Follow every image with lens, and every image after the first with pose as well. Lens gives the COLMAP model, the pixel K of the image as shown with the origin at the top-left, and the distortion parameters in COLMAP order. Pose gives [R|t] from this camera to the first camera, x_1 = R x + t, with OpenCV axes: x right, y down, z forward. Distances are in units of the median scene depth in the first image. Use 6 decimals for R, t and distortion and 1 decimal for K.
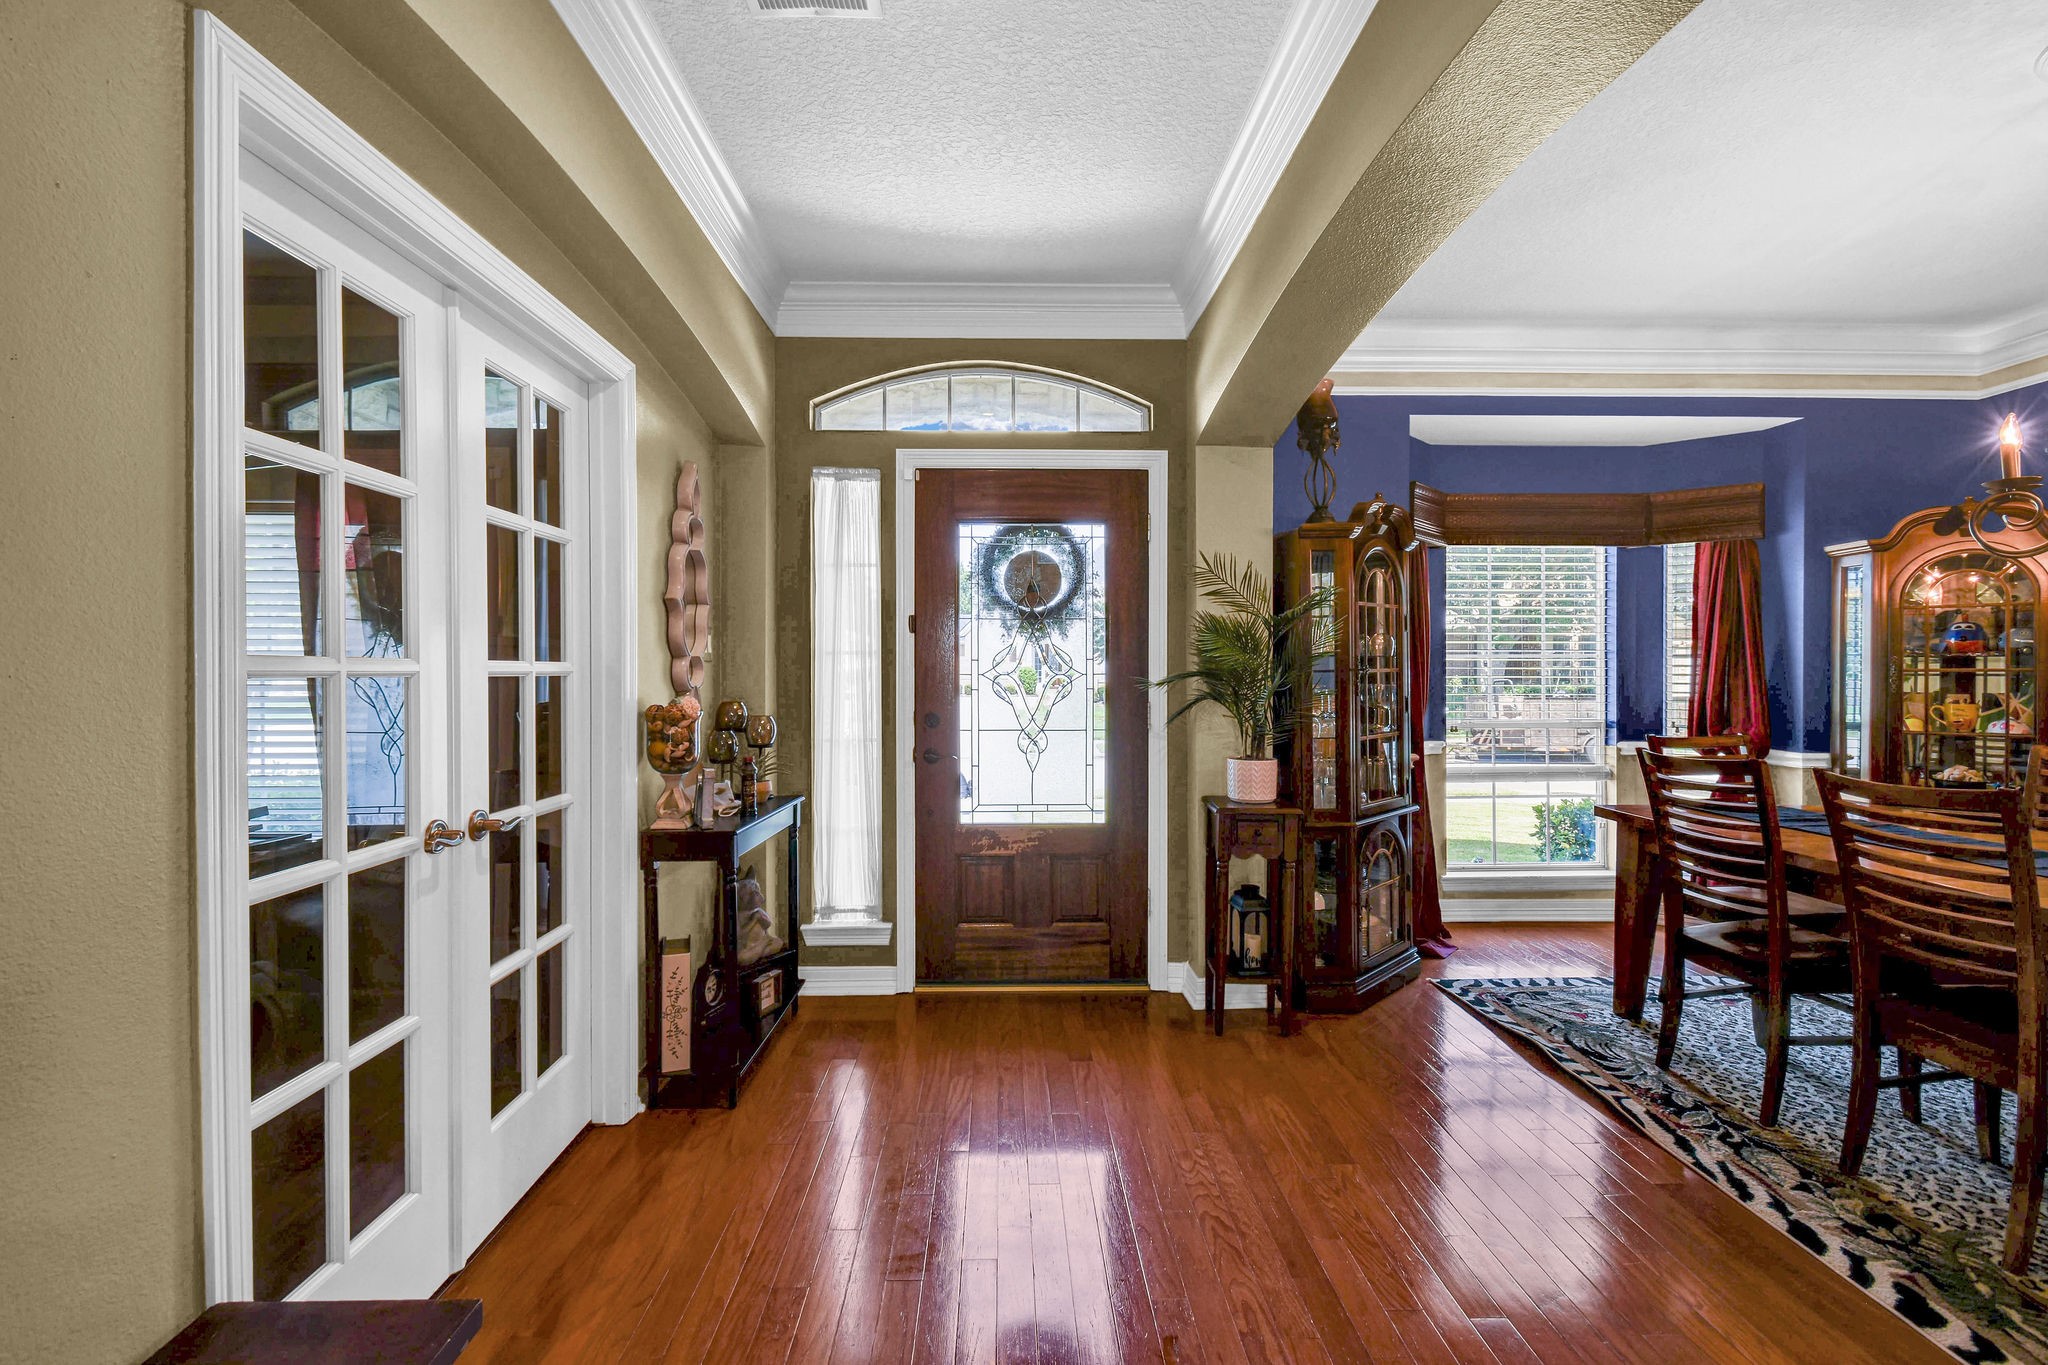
lens RADIAL K [[909.3, 0, 1027.3], [0, 909.3, 676.8], [0, 0, 1]] dist [0.010231, -0.003934]
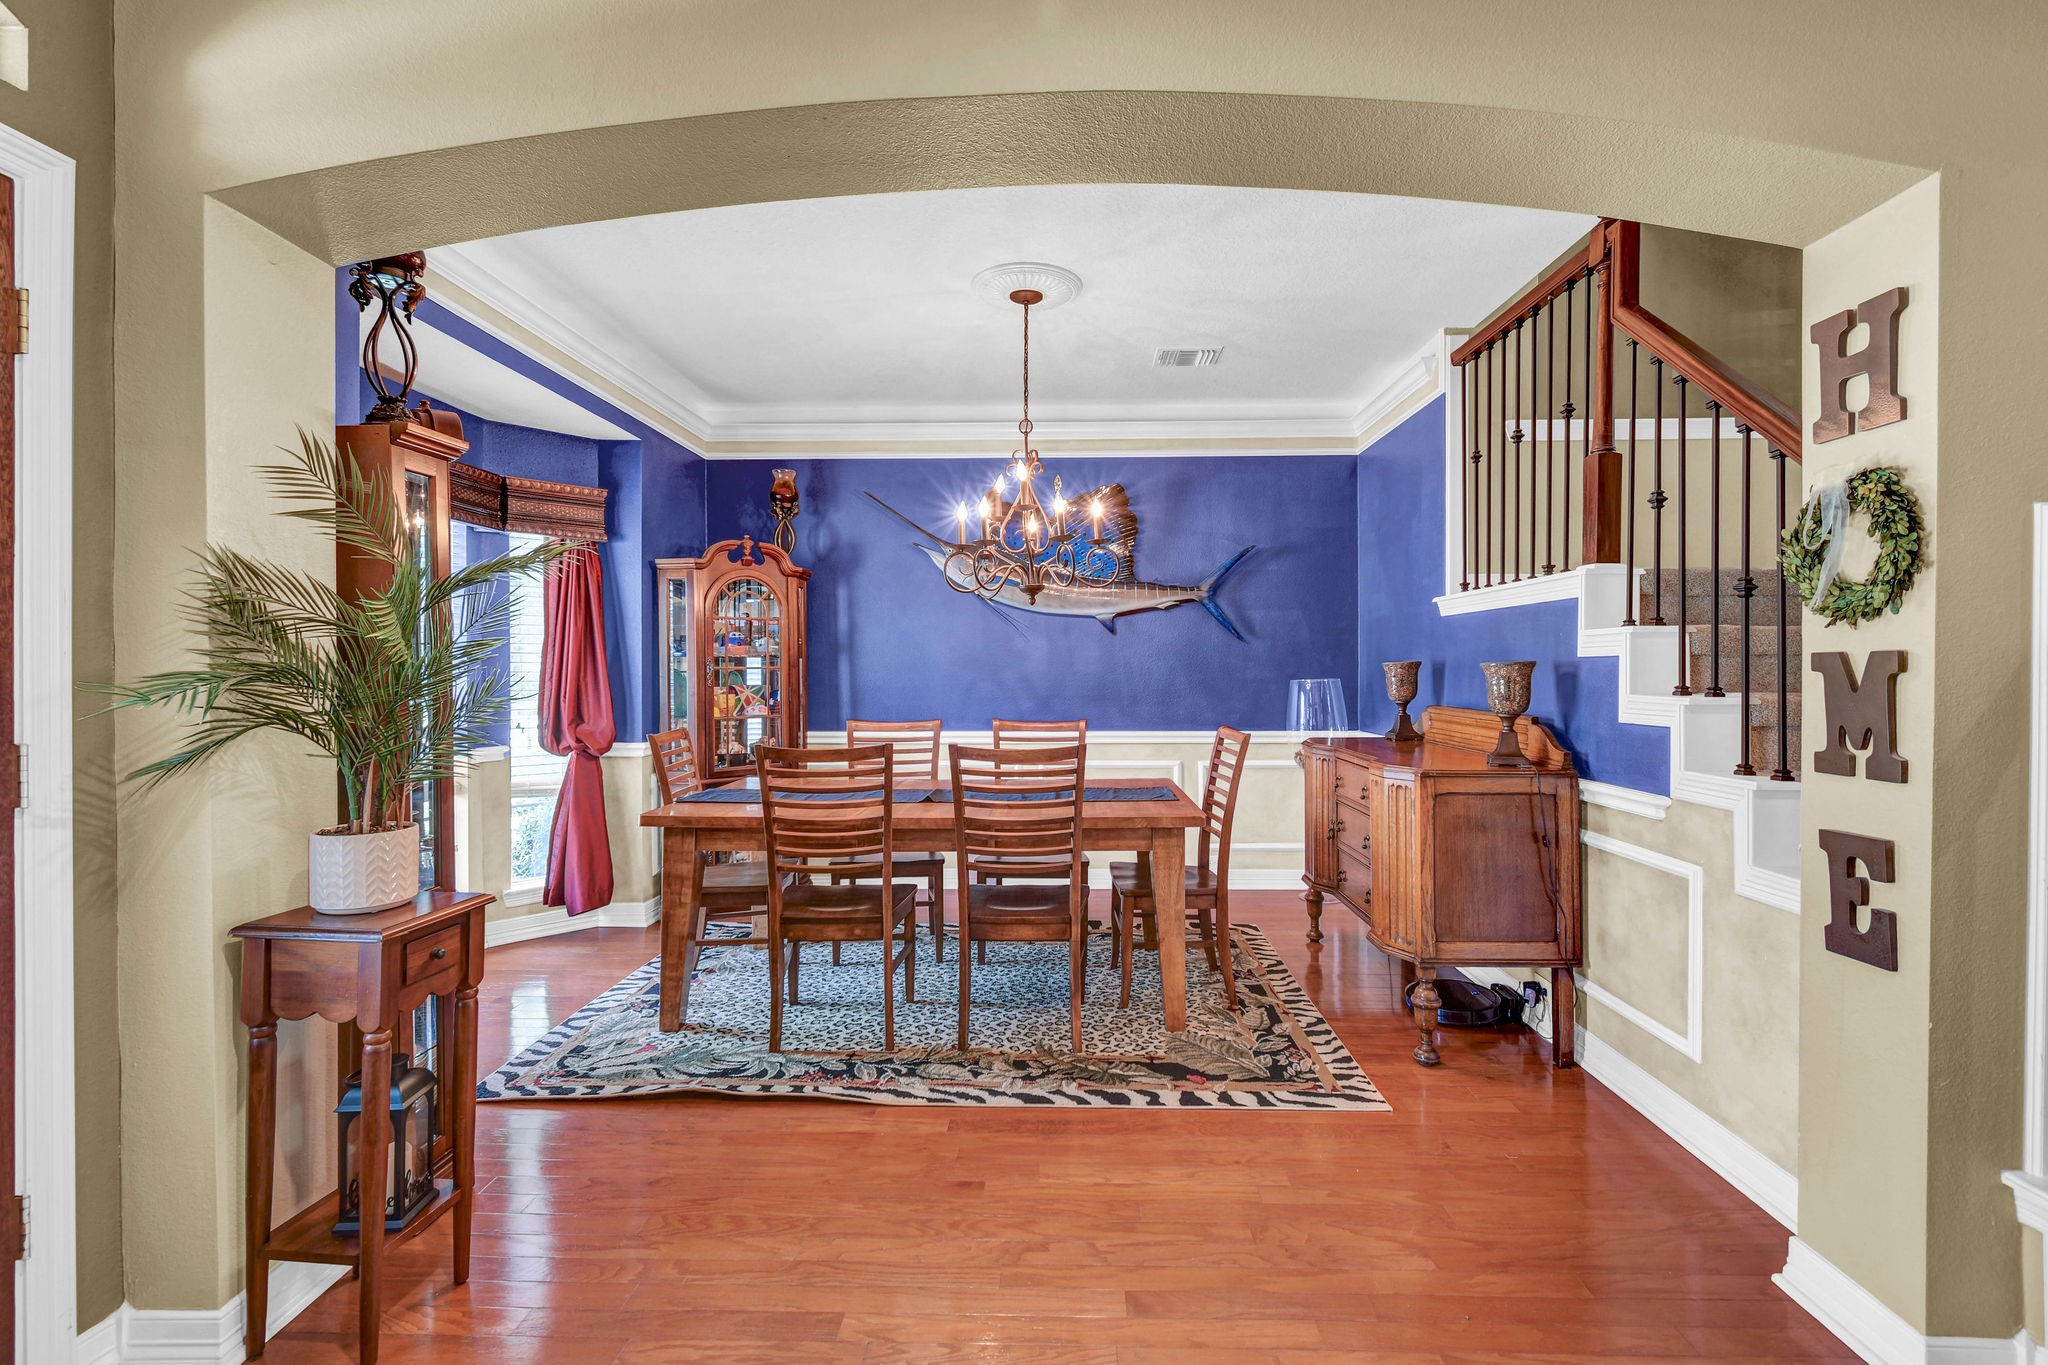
lens RADIAL K [[909.3, 0, 1034.1], [0, 909.3, 675.0], [0, 0, 1]] dist [0.010231, -0.003934]
pose [[0.060110, -0.004624, 0.998181, -0.311664], [0.010665, 0.999935, 0.003990, 0.002691], [-0.998135, 0.010406, 0.060156, 0.649295]]
